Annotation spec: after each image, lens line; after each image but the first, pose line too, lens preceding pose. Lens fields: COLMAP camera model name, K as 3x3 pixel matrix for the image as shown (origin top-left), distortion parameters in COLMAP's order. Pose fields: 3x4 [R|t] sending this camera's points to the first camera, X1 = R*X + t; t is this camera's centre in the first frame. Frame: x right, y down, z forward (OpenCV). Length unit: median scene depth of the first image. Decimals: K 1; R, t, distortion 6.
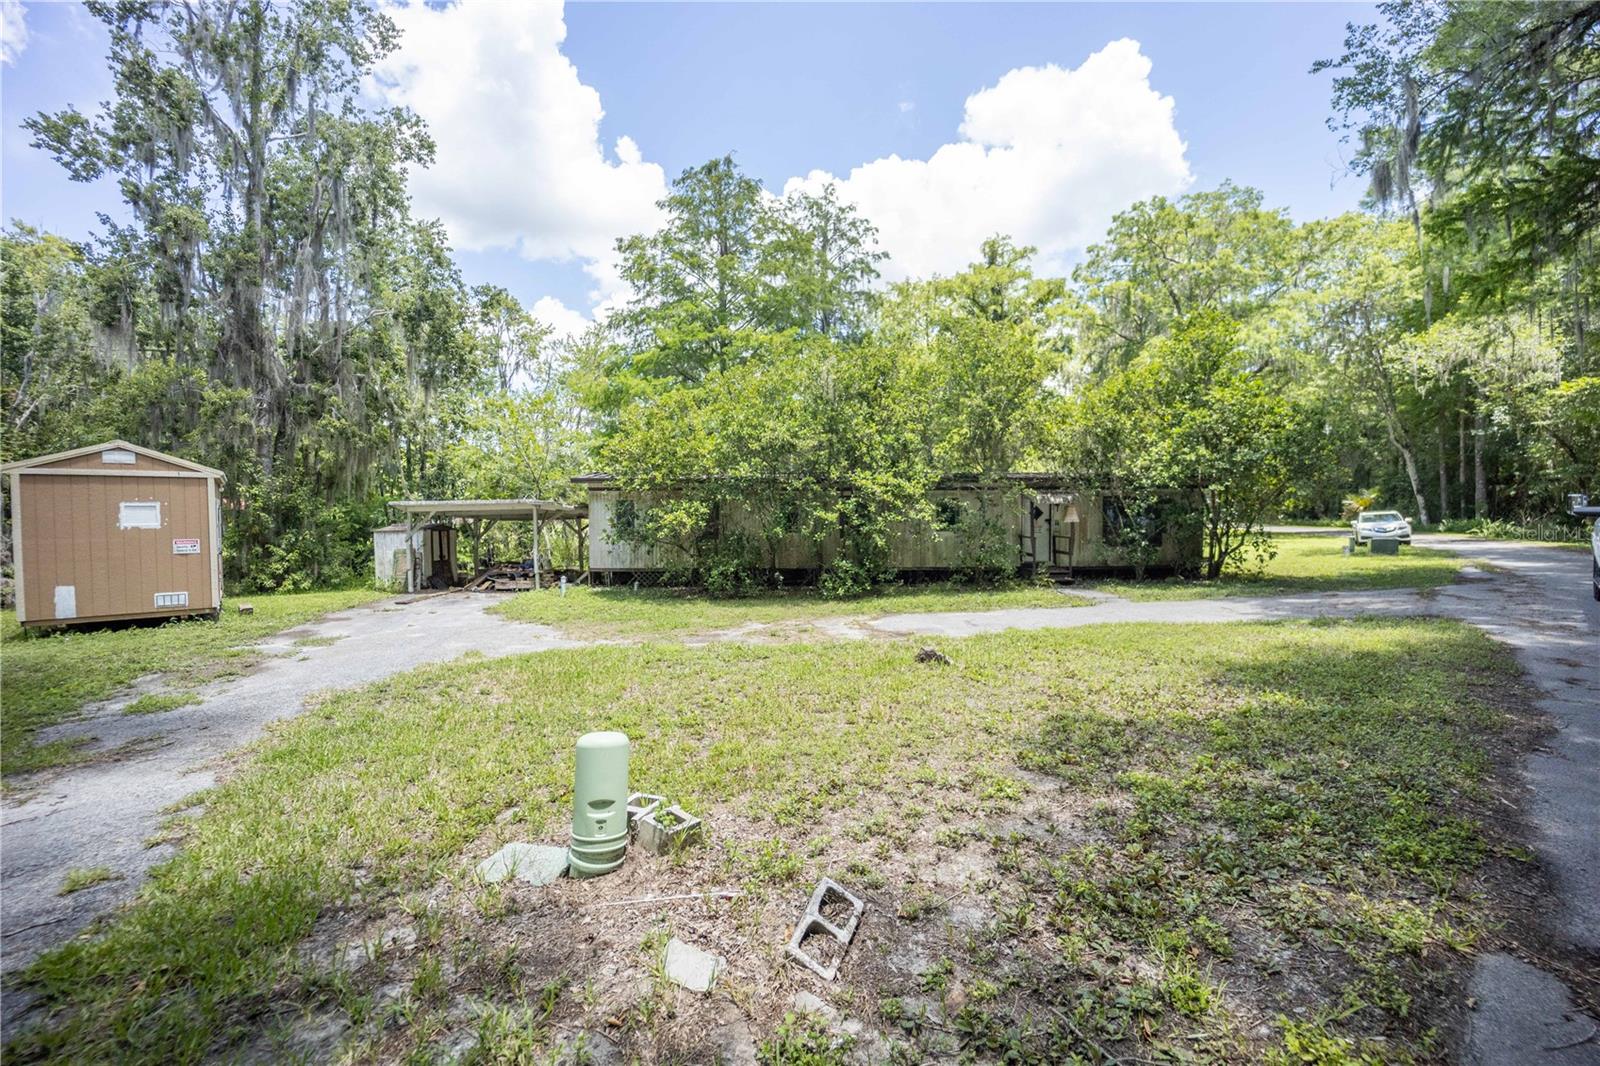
lens RADIAL K [[653.1, 0, 802.2], [0, 653.1, 532.2], [0, 0, 1]] dist [-0.021710, -0.000848]
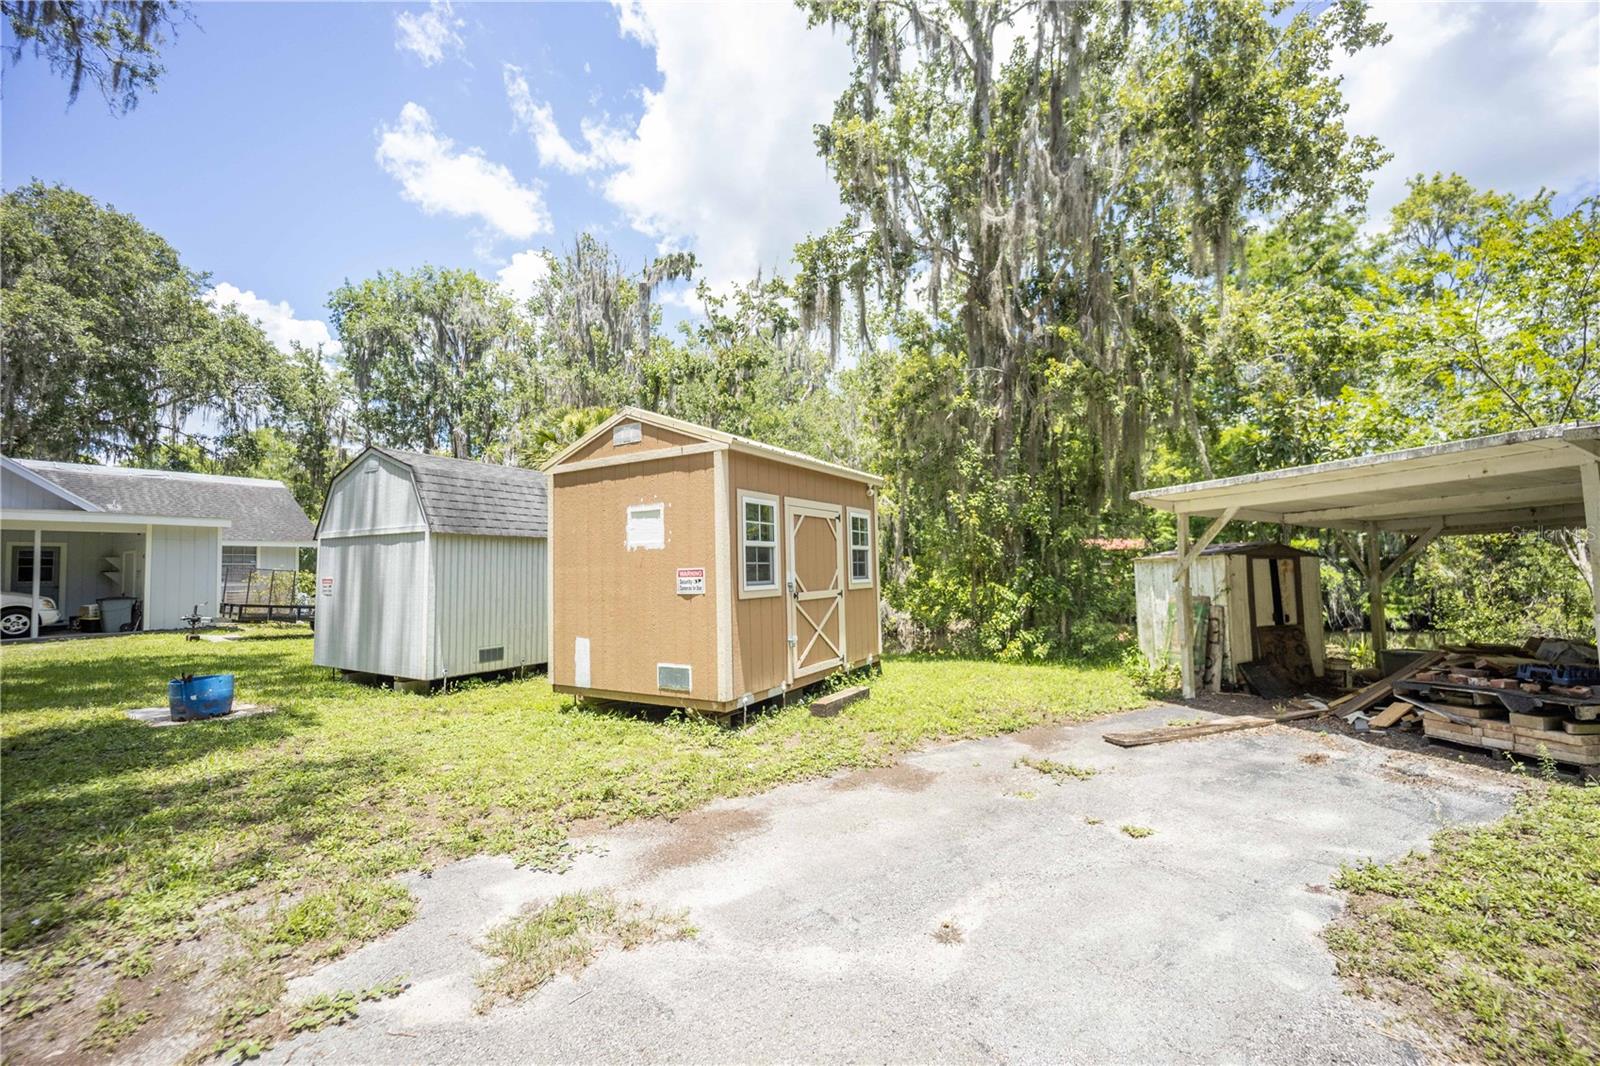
lens RADIAL K [[653.1, 0, 802.2], [0, 653.1, 532.2], [0, 0, 1]] dist [-0.021710, -0.000848]
pose [[0.329083, -0.056553, -0.942606, -0.266635], [-0.005920, 0.998062, -0.061947, 0.009857], [0.944282, 0.025965, 0.328110, 0.592998]]
